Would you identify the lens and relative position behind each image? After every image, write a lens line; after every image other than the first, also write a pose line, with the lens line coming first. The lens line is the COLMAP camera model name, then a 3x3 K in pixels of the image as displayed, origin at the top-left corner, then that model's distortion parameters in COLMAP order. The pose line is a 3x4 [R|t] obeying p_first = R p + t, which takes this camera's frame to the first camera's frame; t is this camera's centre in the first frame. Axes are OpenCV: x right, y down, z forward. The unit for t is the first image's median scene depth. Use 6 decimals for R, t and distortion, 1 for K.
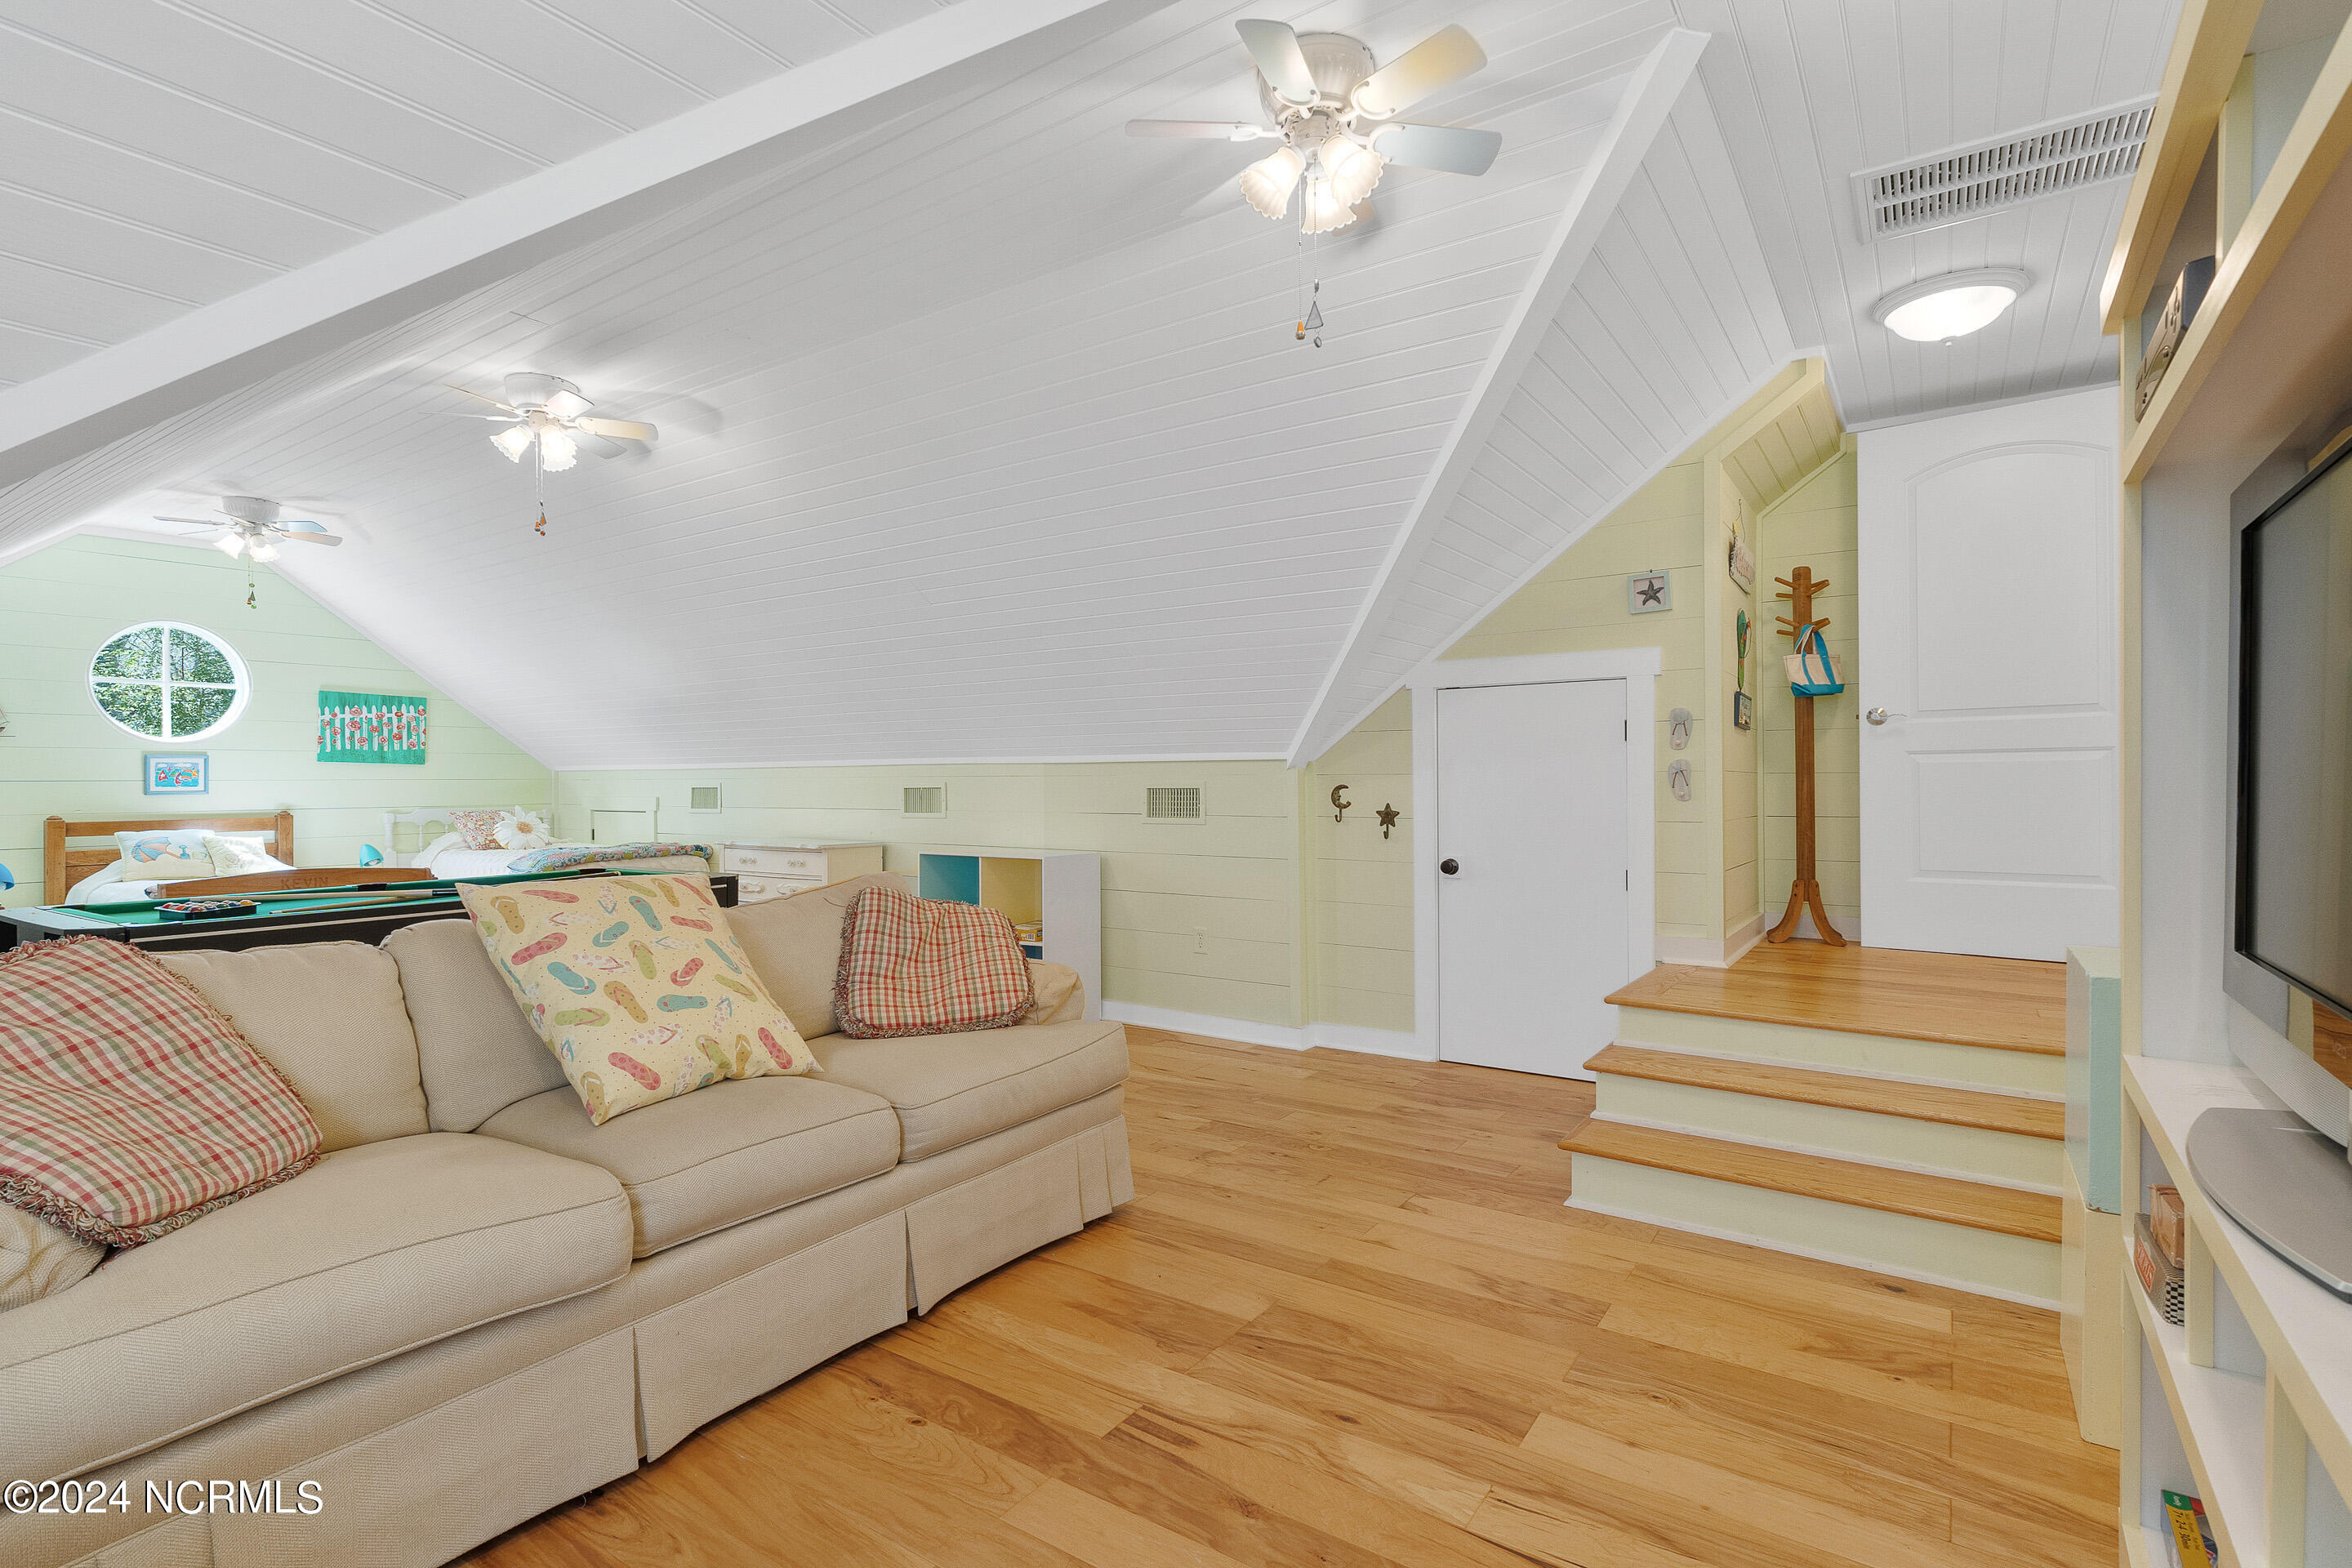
lens RADIAL K [[1127.4, 0, 1176.7], [0, 1127.4, 783.4], [0, 0, 1]] dist [0.004728, 0.000943]
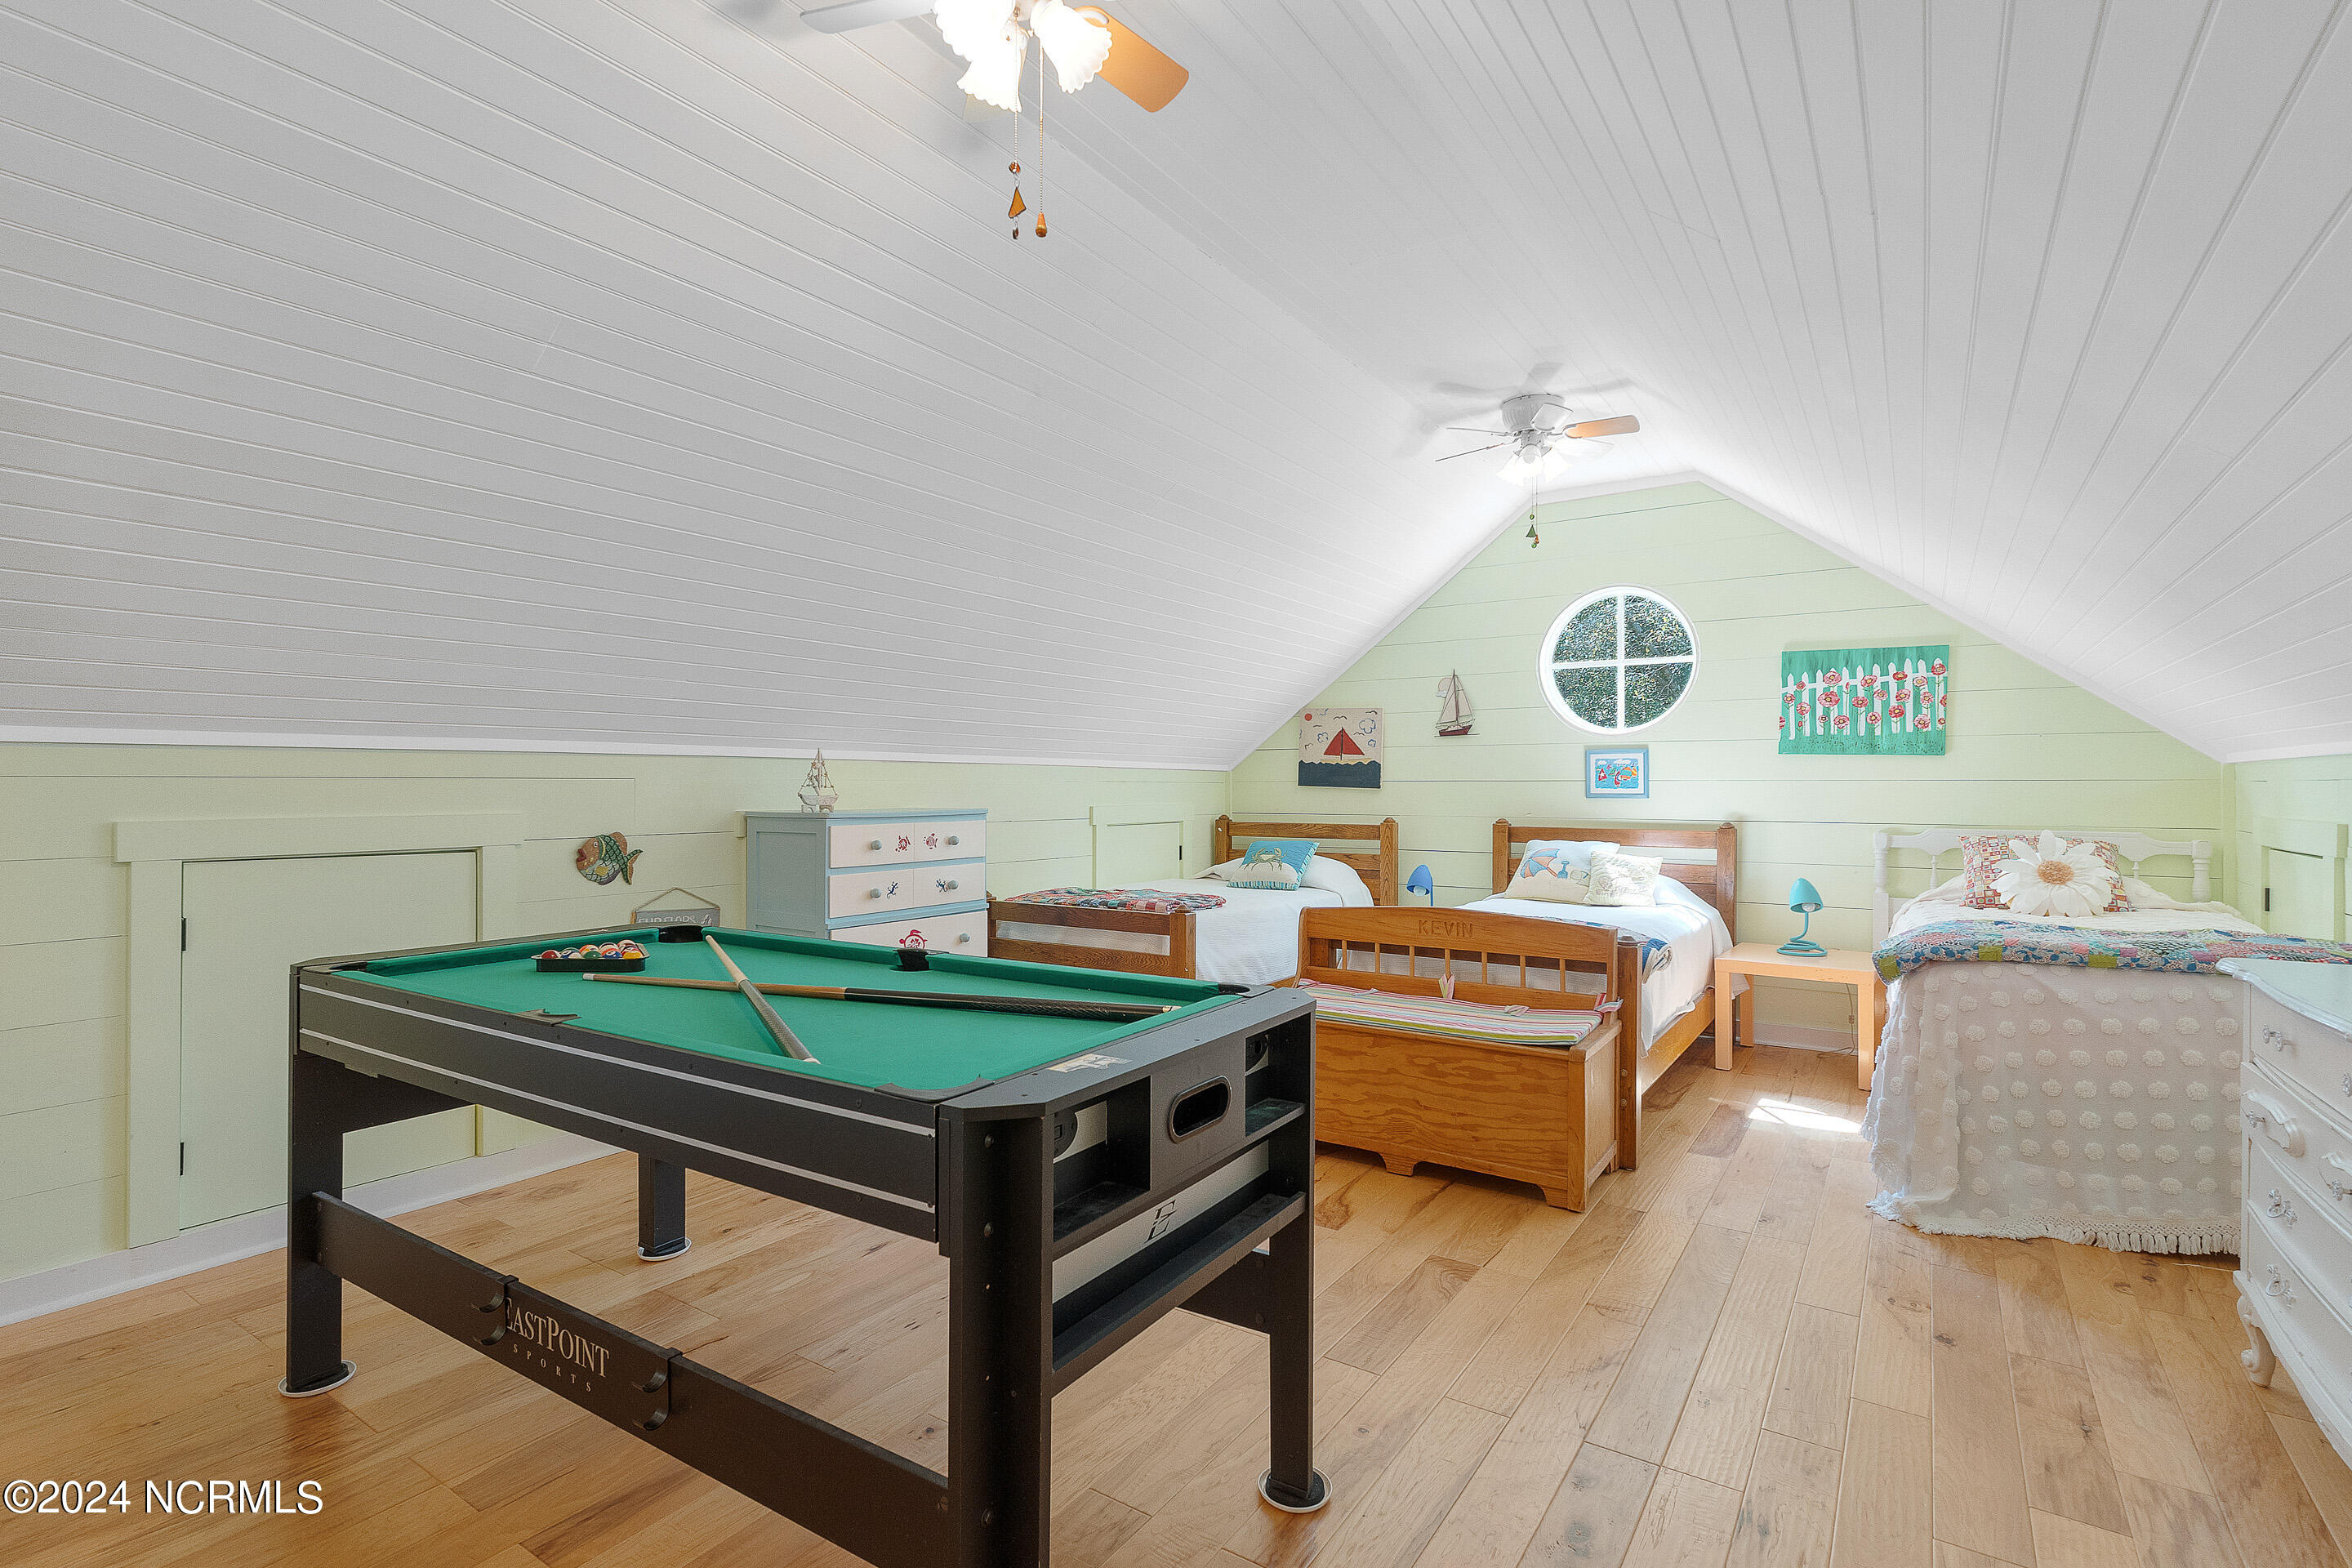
lens RADIAL K [[1127.4, 0, 1174.7], [0, 1127.4, 784.8], [0, 0, 1]] dist [0.004728, 0.000943]
pose [[0.009593, 0.002507, -0.999951, -0.066263], [-0.006652, 0.999975, 0.002443, 0.000463], [0.999932, 0.006628, 0.009610, 0.611555]]
